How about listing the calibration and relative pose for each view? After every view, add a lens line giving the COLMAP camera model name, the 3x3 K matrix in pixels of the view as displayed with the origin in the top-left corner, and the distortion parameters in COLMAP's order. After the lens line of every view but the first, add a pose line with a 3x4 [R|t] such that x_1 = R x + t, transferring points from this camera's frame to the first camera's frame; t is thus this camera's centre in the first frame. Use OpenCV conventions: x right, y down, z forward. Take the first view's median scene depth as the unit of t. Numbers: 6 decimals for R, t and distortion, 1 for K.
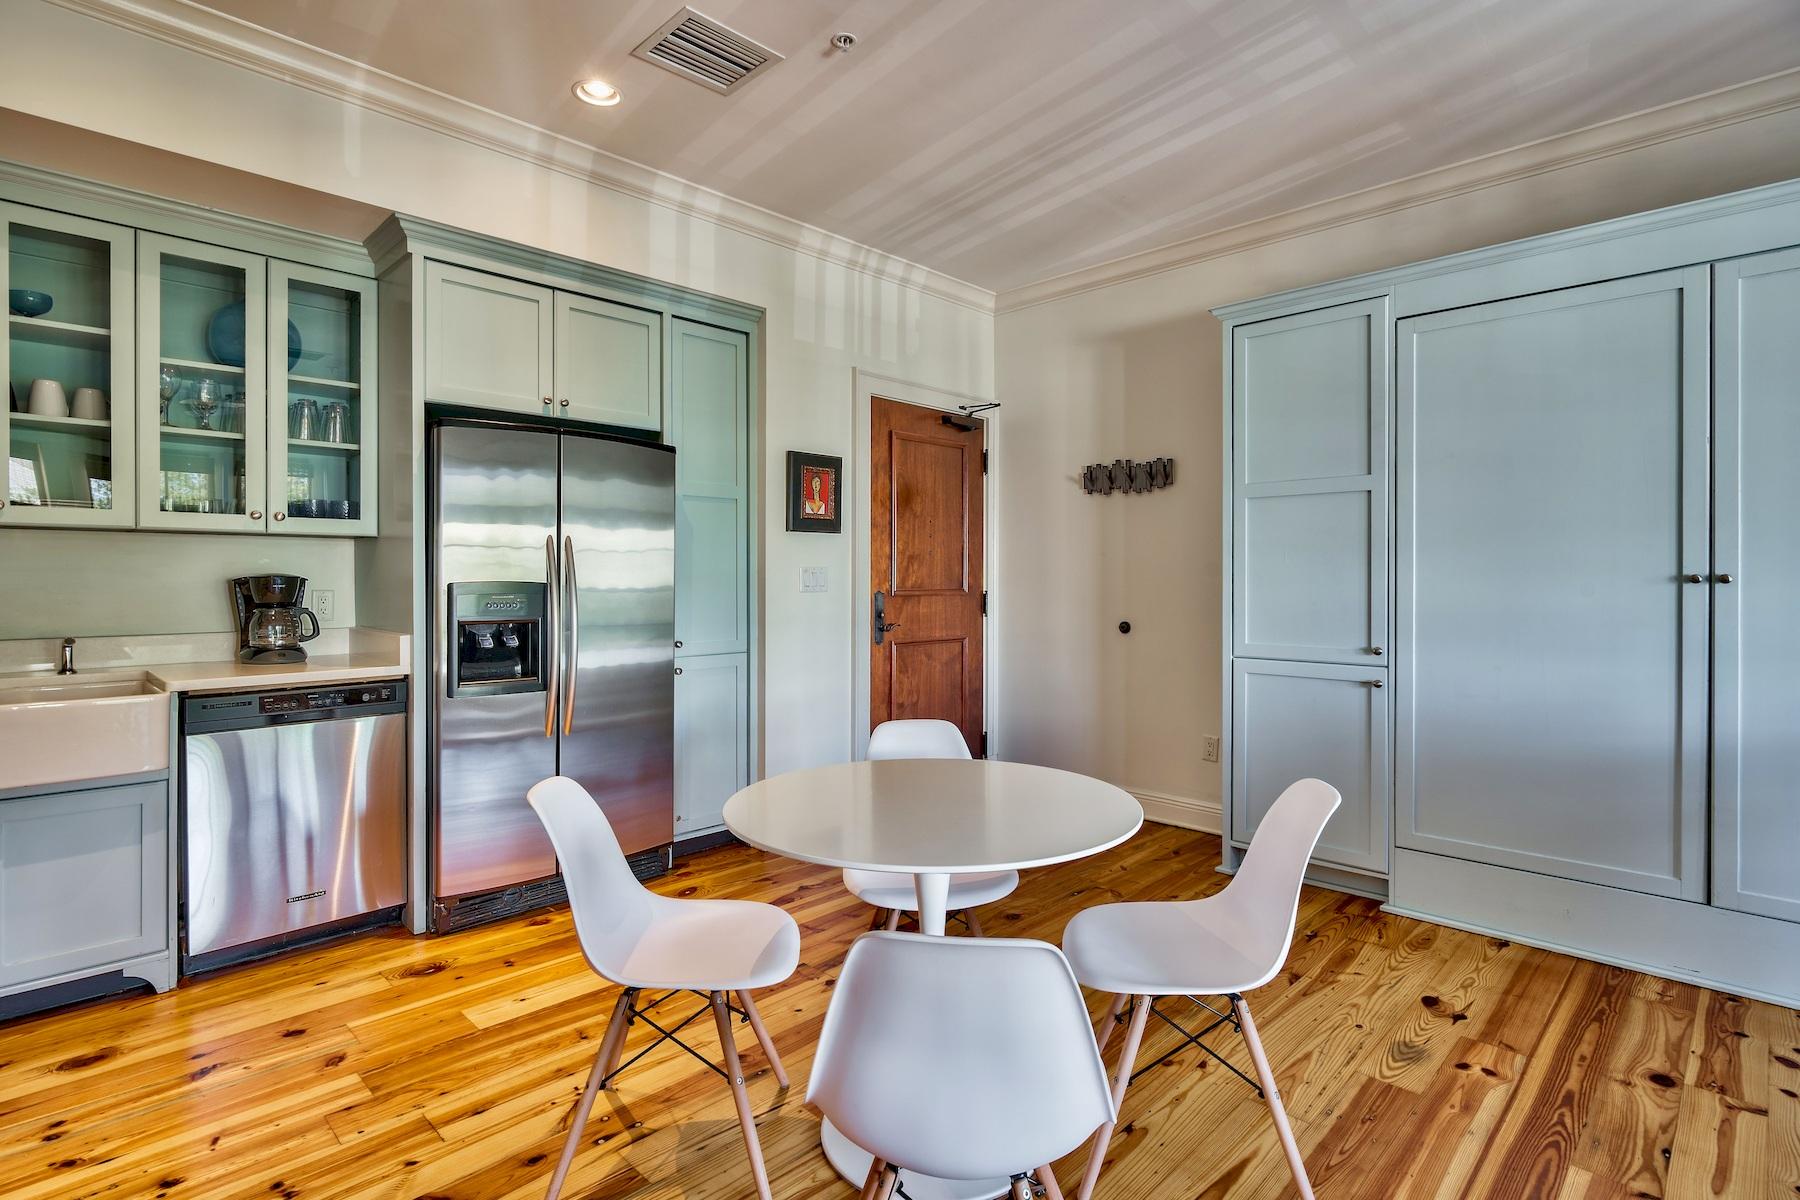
lens RADIAL K [[878.1, 0, 872.6], [0, 878.1, 593.9], [0, 0, 1]] dist [-0.037200, 0.000315]
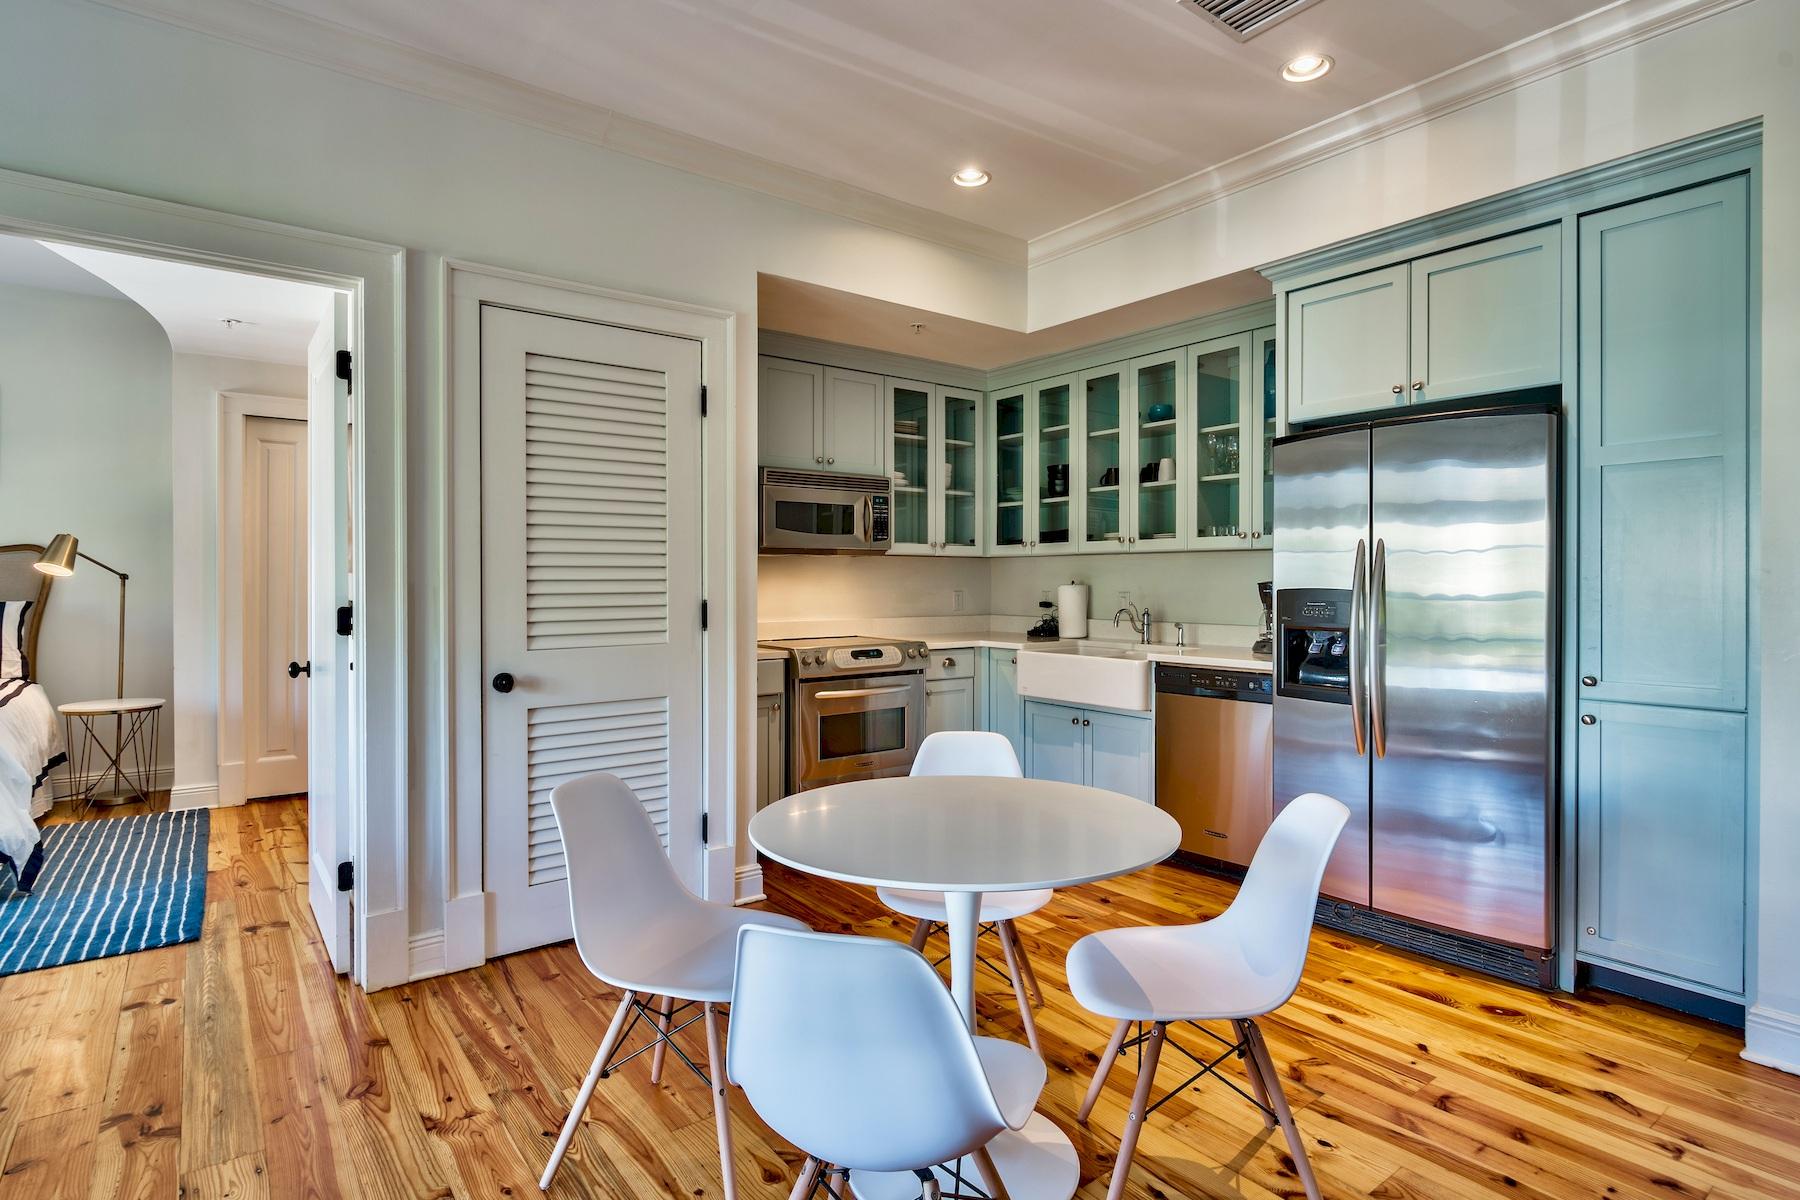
lens RADIAL K [[923.2, 0, 960.3], [0, 923.2, 581.3], [0, 0, 1]] dist [0.003761, -0.000225]
pose [[-0.095681, -0.001284, -0.995411, 0.644454], [-0.019668, 0.999806, 0.000601, -0.011913], [0.995218, 0.019635, -0.095687, 0.652516]]
